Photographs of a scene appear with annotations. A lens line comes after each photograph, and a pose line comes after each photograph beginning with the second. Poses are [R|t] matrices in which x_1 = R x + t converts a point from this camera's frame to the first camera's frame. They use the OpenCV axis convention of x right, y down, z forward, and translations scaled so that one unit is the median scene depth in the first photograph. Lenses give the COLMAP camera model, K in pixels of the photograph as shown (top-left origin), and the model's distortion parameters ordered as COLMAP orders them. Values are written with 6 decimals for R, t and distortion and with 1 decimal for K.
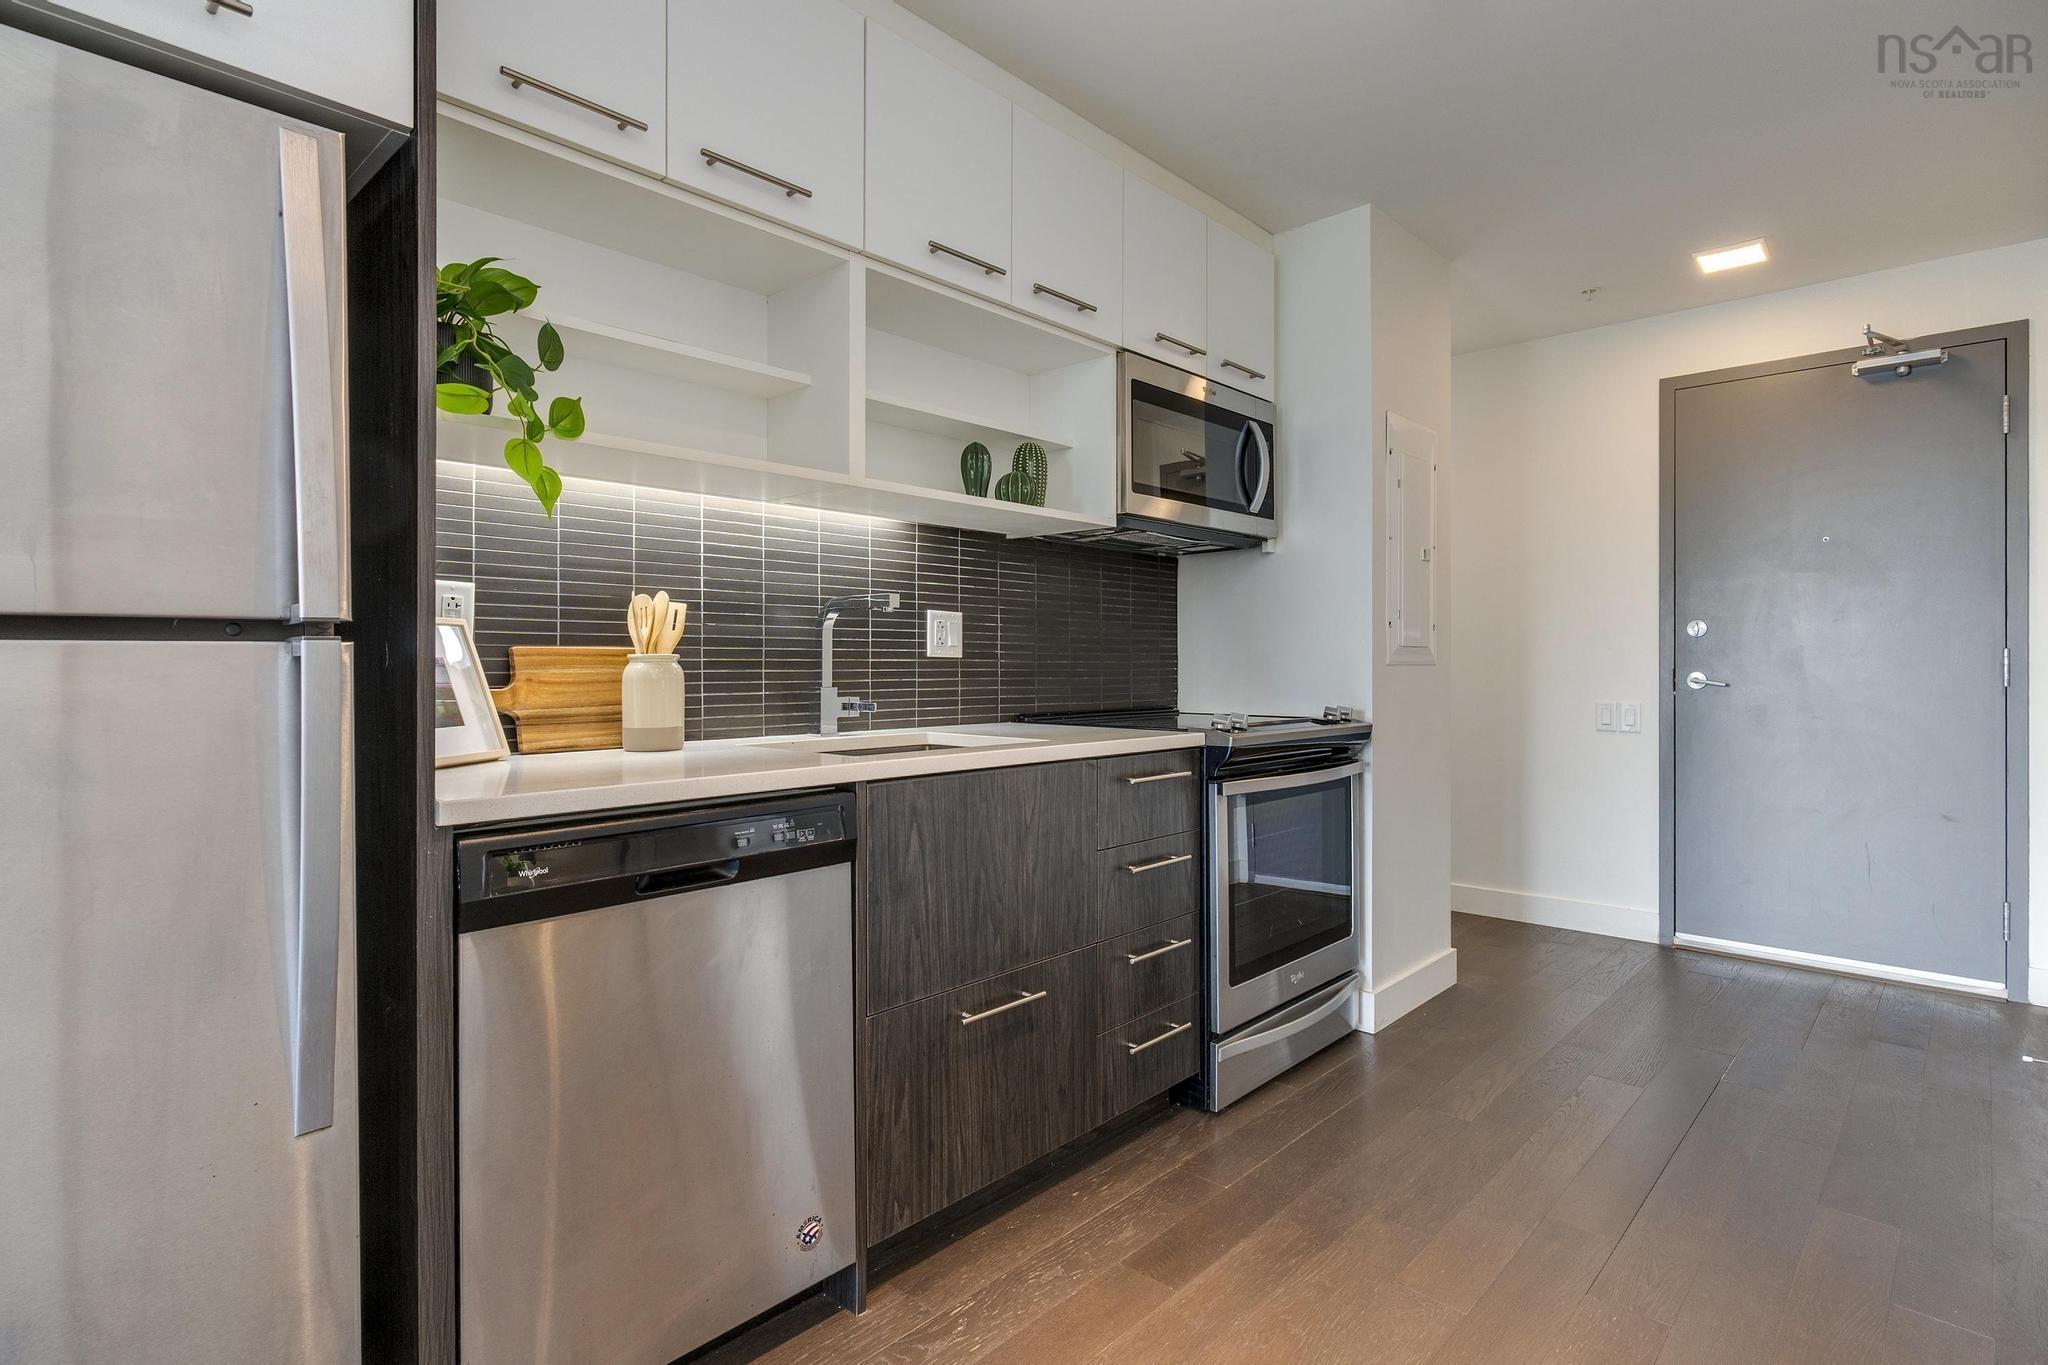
lens RADIAL K [[1021.2, 0, 1026.1], [0, 1021.2, 662.7], [0, 0, 1]] dist [-0.000706, 0.000503]
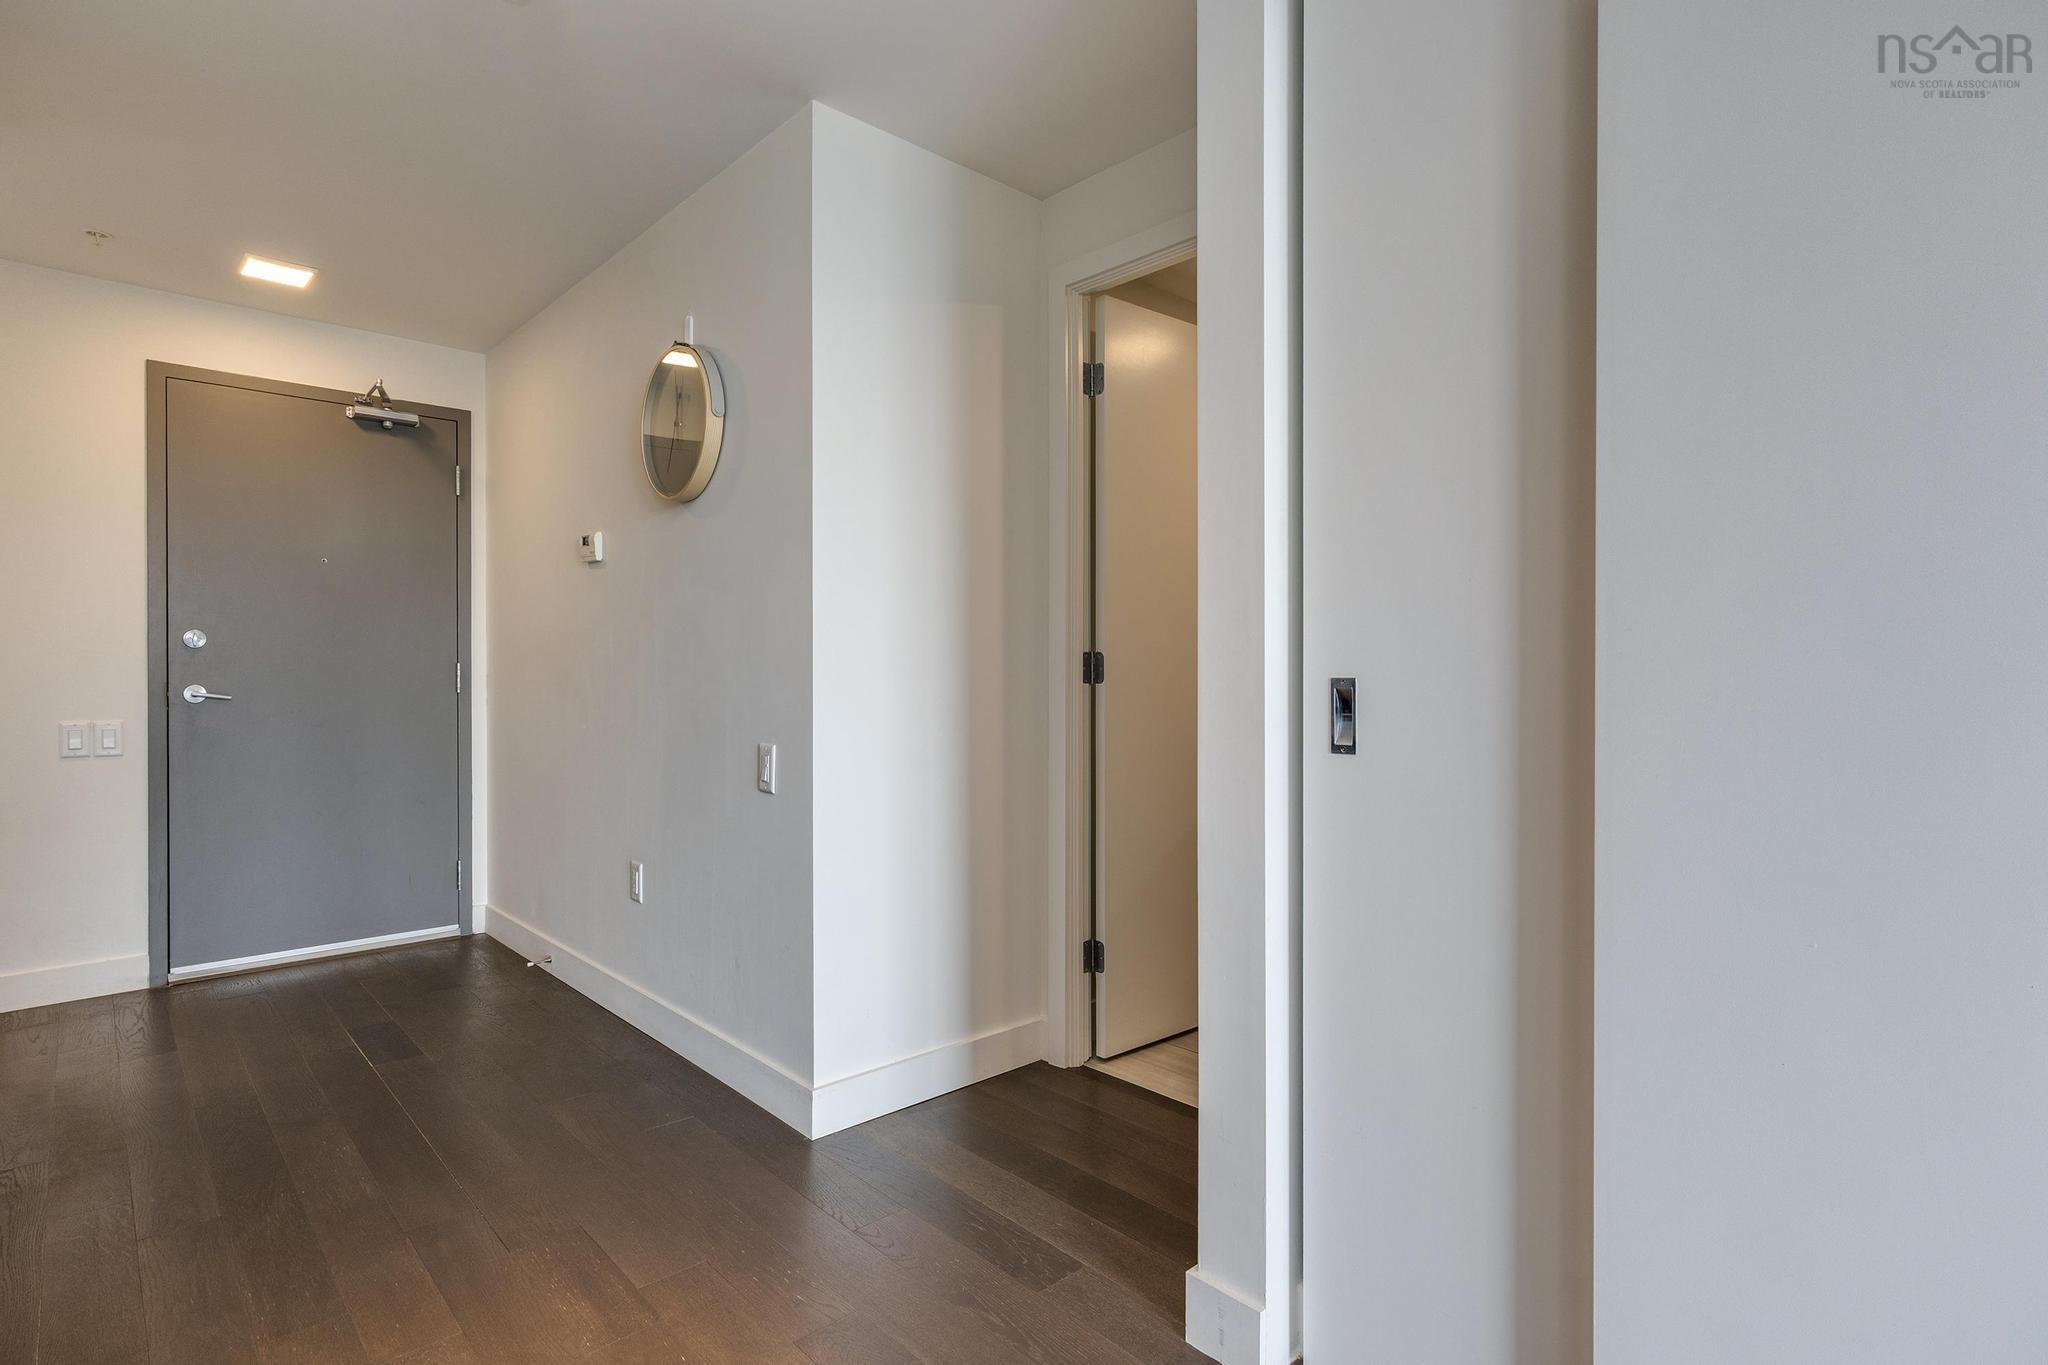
lens RADIAL K [[1014.7, 0, 1024.0], [0, 1014.7, 682.5], [0, 0, 1]] dist [0.002007, 0.001980]
pose [[0.069661, -0.011326, 0.997506, -0.354639], [0.002841, 0.999934, 0.011155, -0.003163], [-0.997567, 0.002056, 0.069689, 0.269867]]
